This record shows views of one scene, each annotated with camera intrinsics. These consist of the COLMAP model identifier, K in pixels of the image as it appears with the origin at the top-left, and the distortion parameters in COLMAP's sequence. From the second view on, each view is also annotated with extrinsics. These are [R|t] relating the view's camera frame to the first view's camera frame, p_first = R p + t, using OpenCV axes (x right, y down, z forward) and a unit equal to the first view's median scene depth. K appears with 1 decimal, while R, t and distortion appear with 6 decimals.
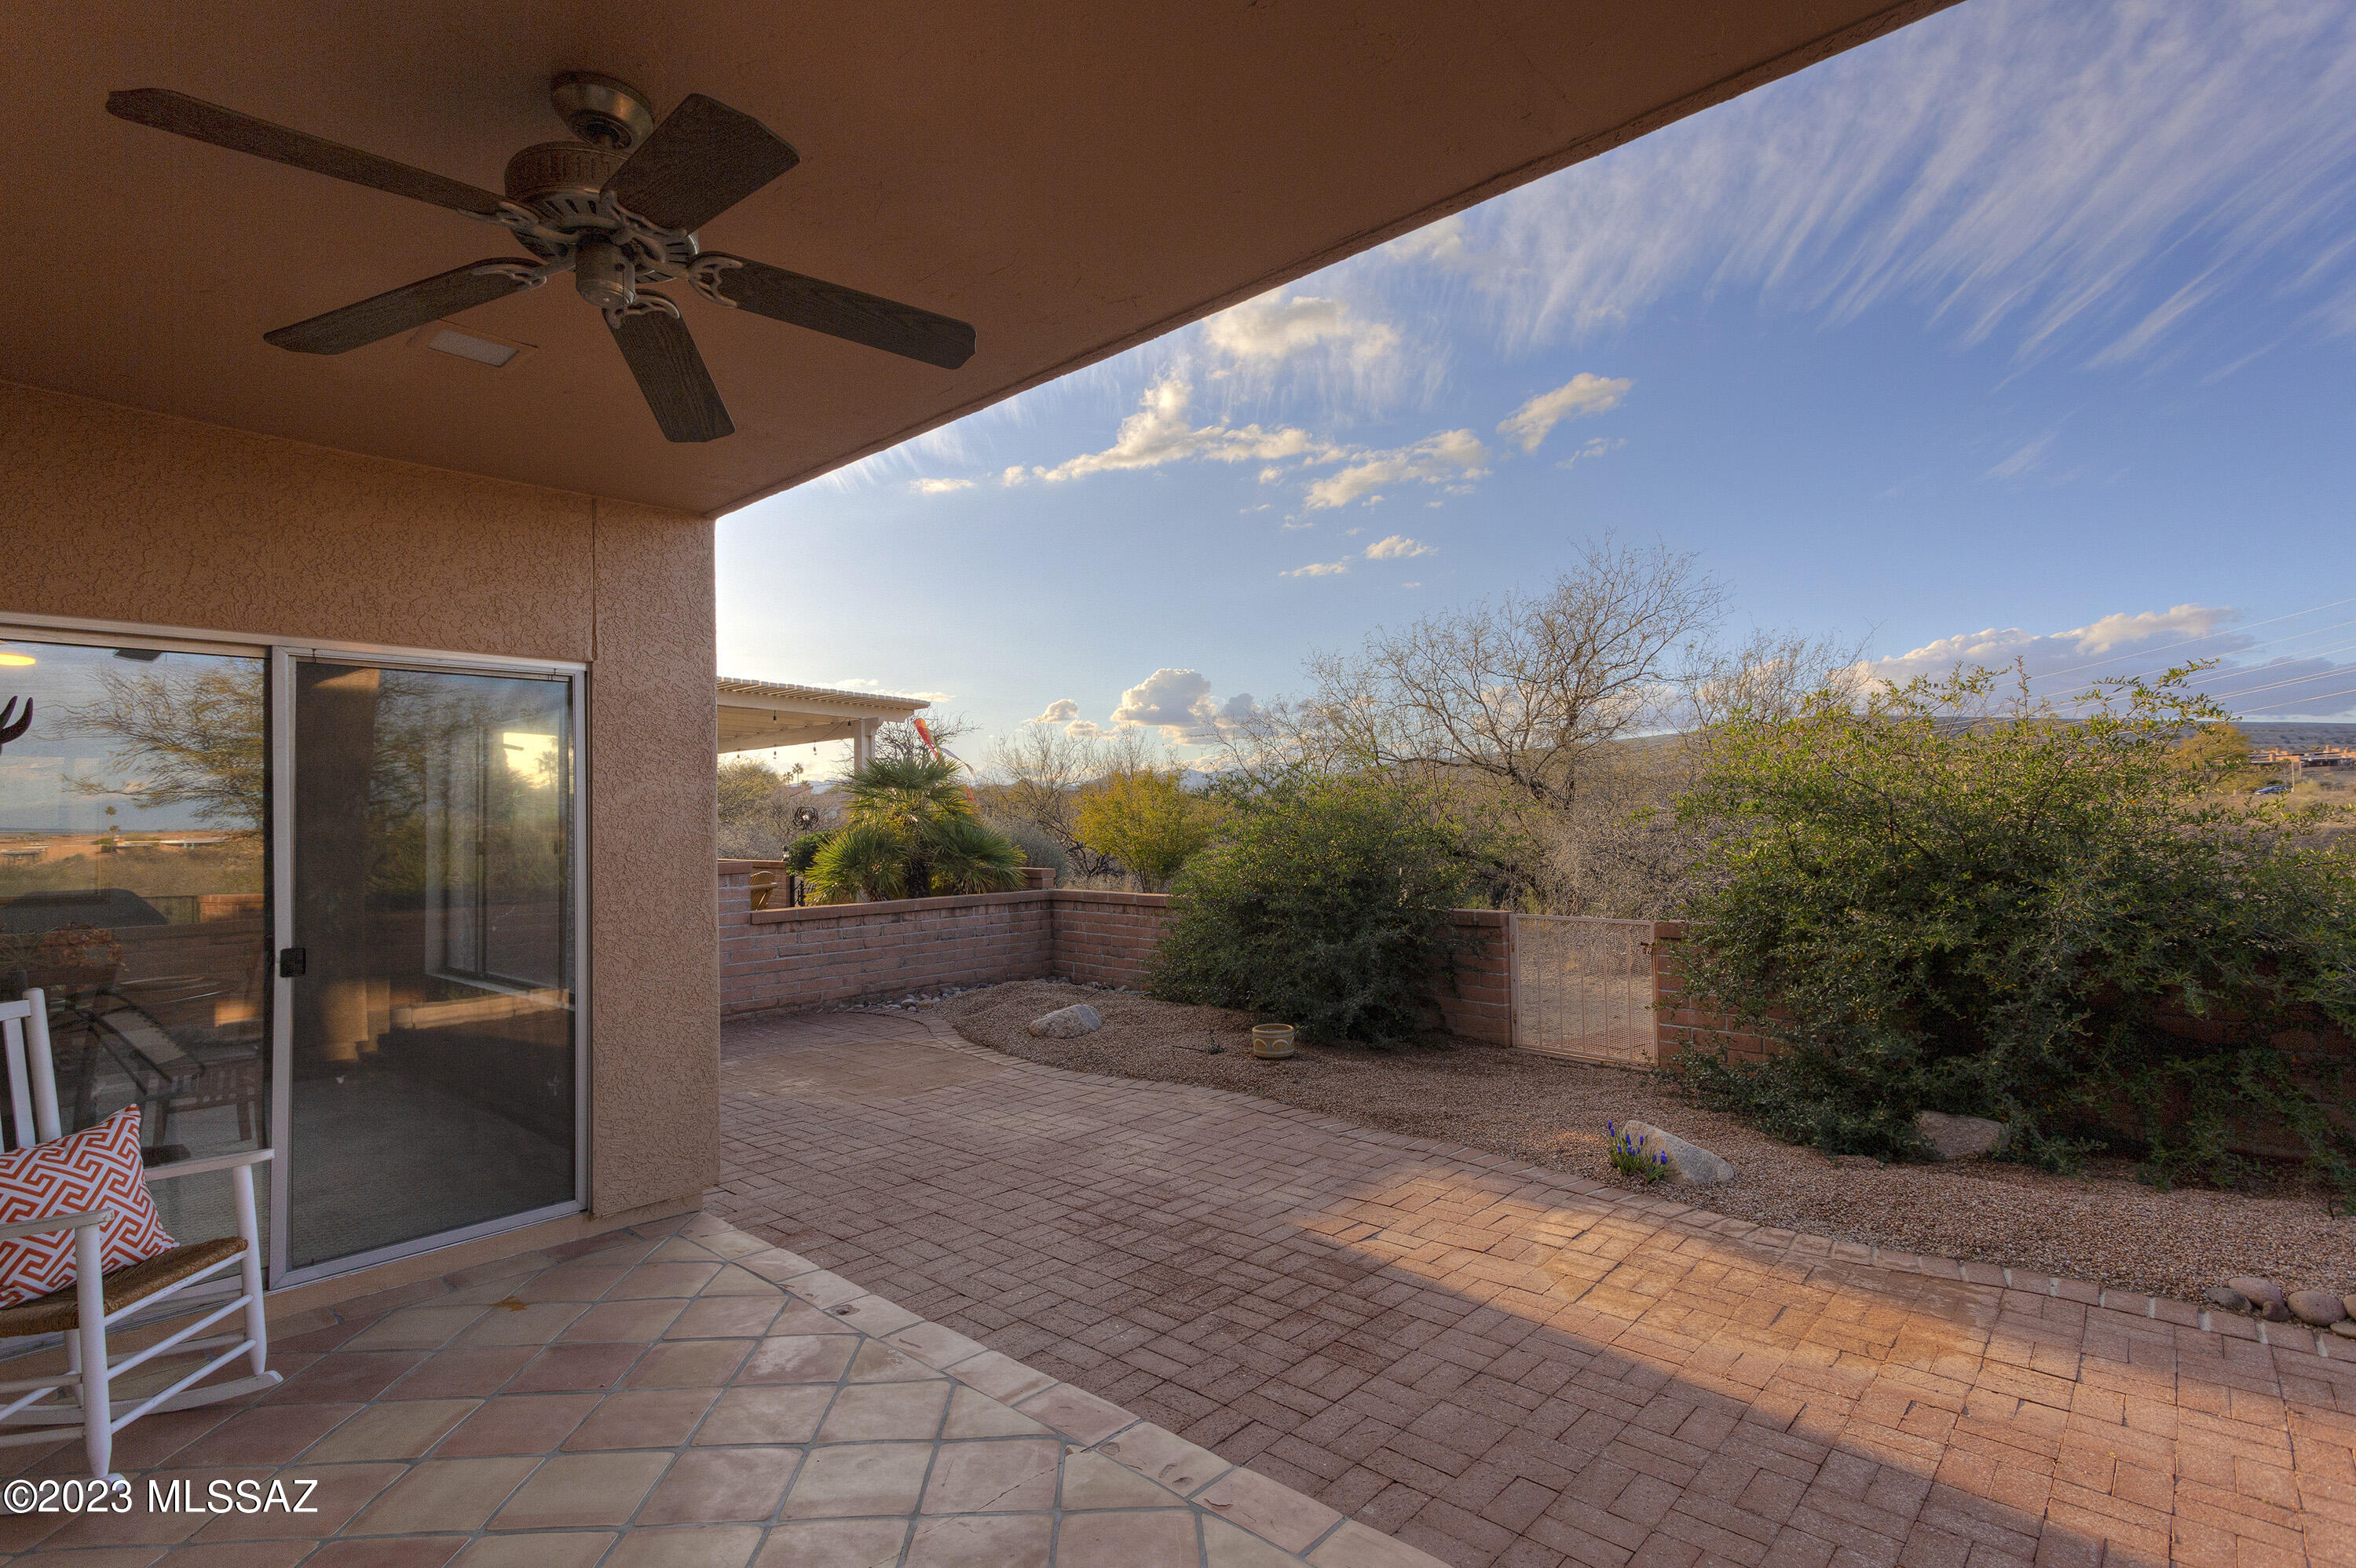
lens RADIAL K [[1134.8, 0, 1183.9], [0, 1134.8, 804.9], [0, 0, 1]] dist [0.003334, 0.001724]
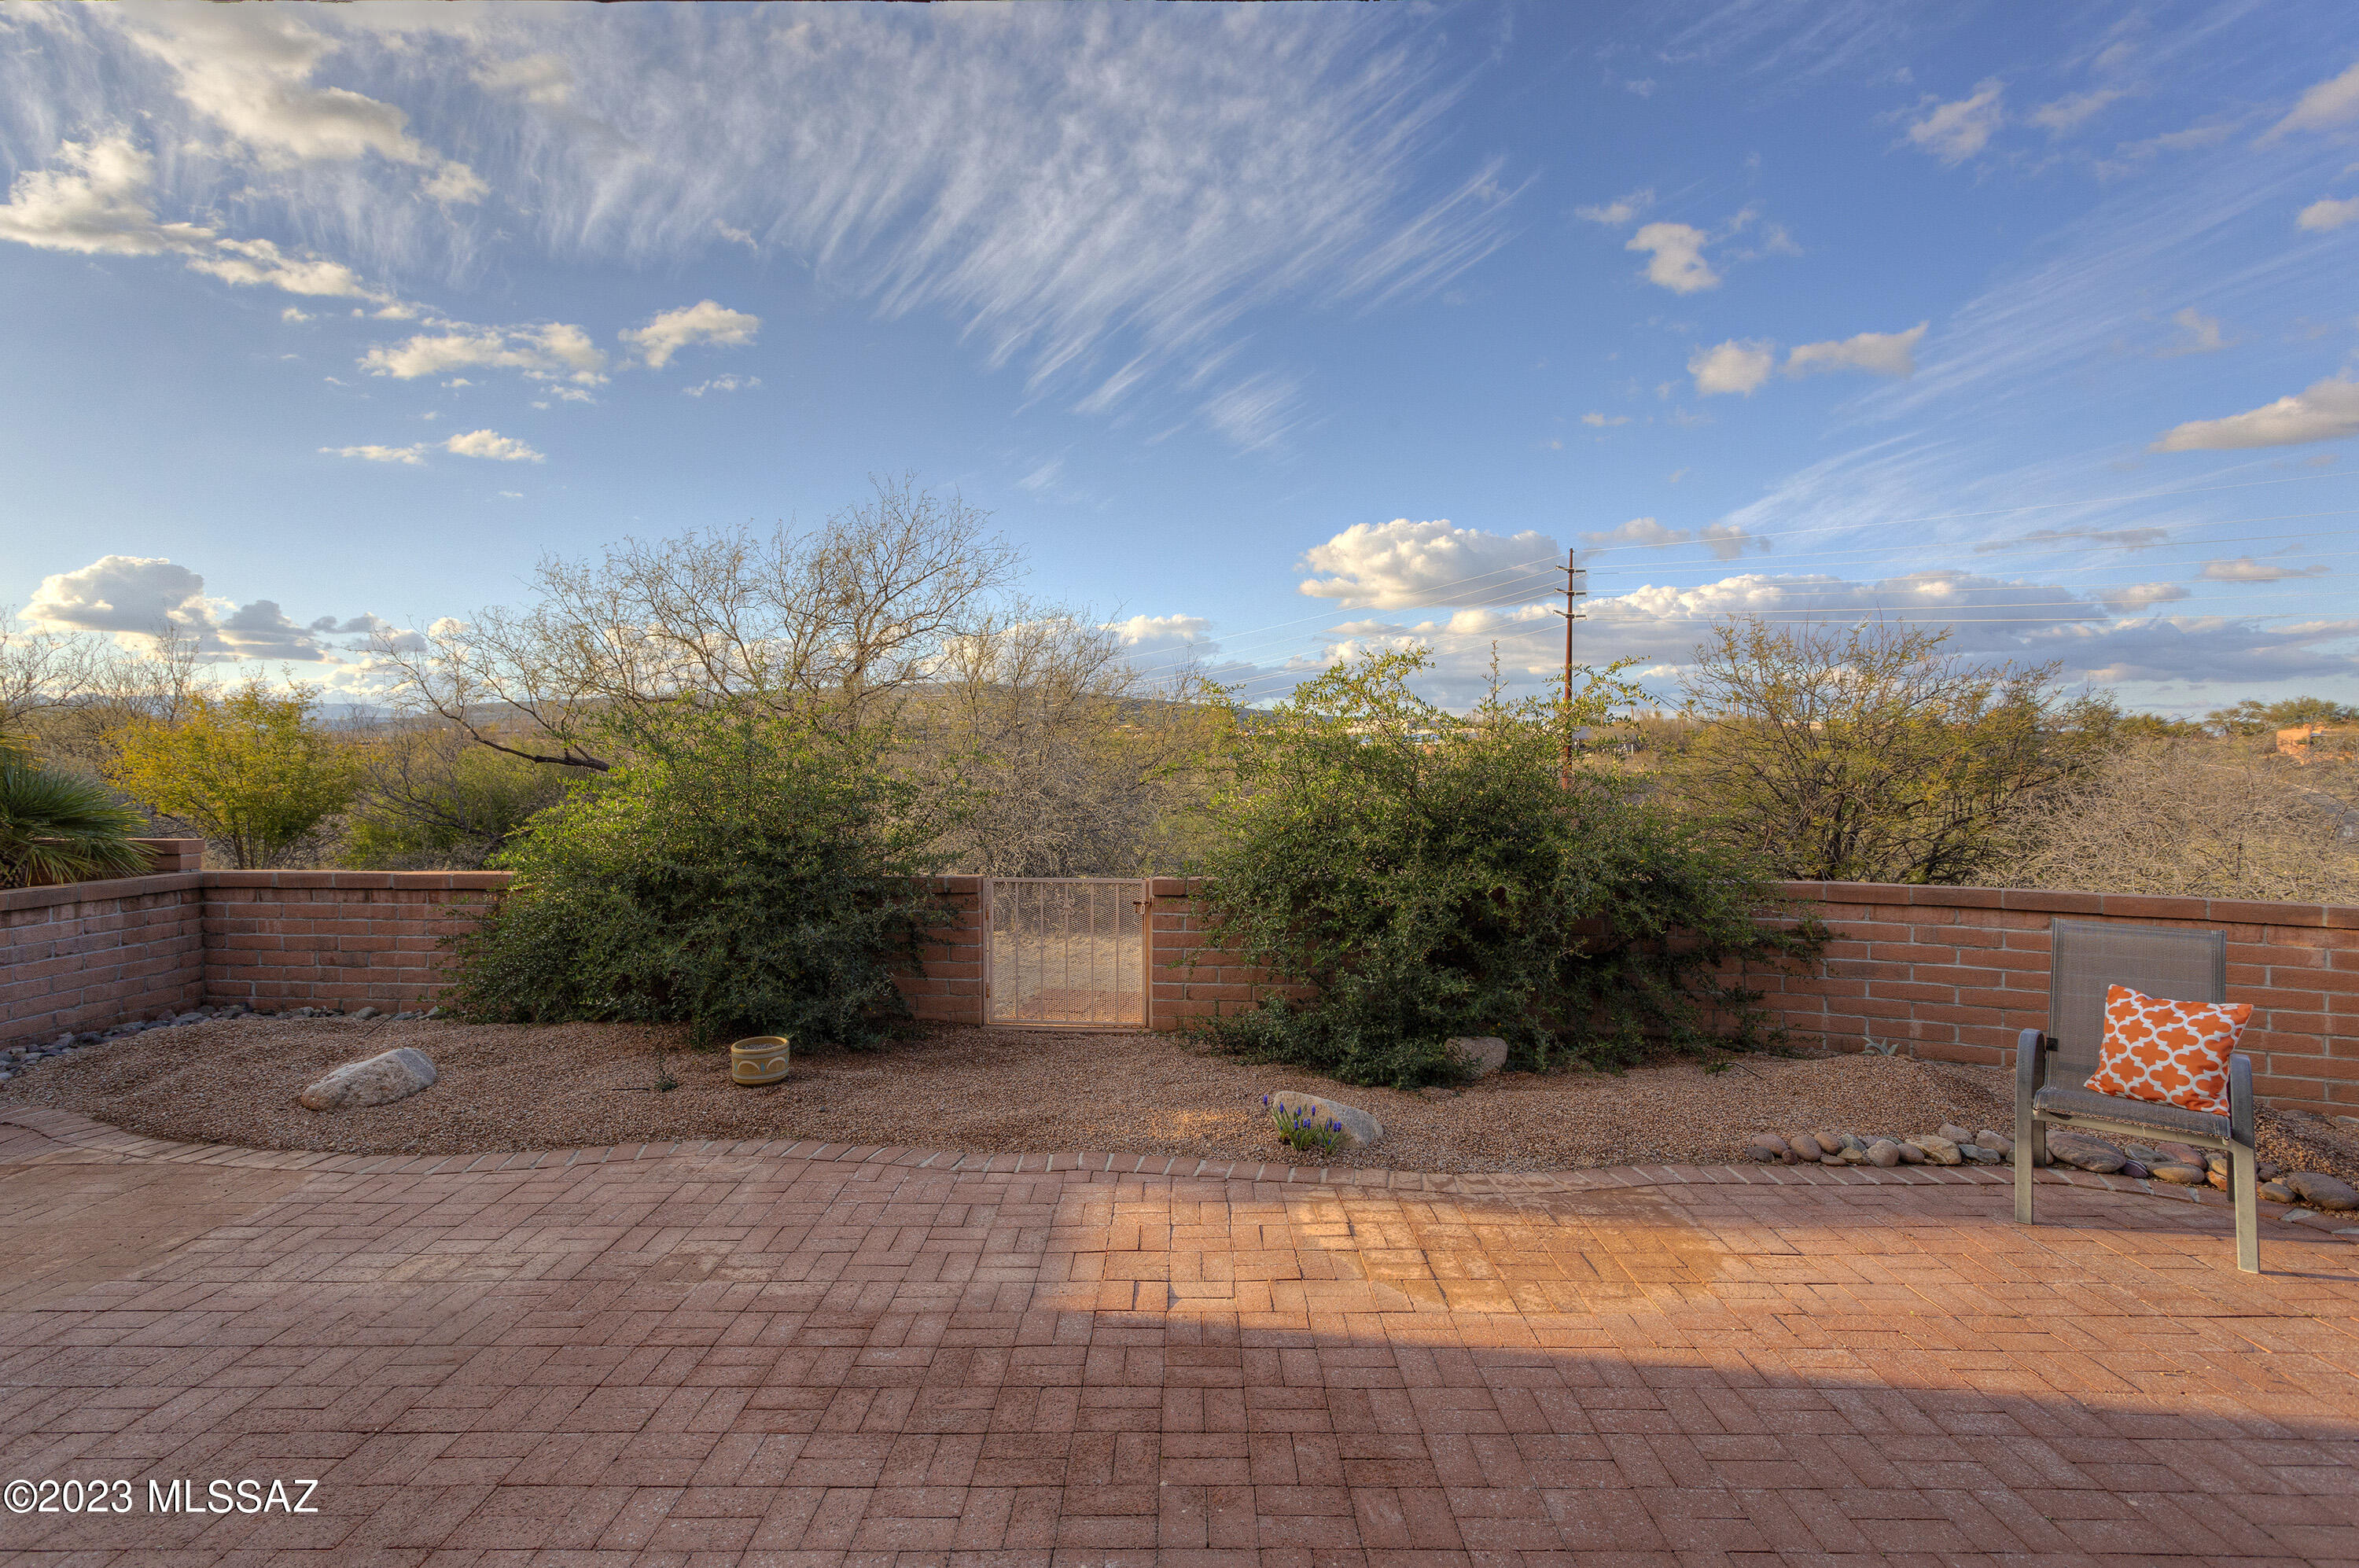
lens RADIAL K [[1136.4, 0, 1183.3], [0, 1136.4, 845.7], [0, 0, 1]] dist [0.003334, 0.001724]
pose [[0.745325, -0.029734, 0.666038, -0.196281], [-0.022589, 0.997305, 0.069801, 0.004186], [-0.666319, -0.067070, 0.742644, 0.234852]]
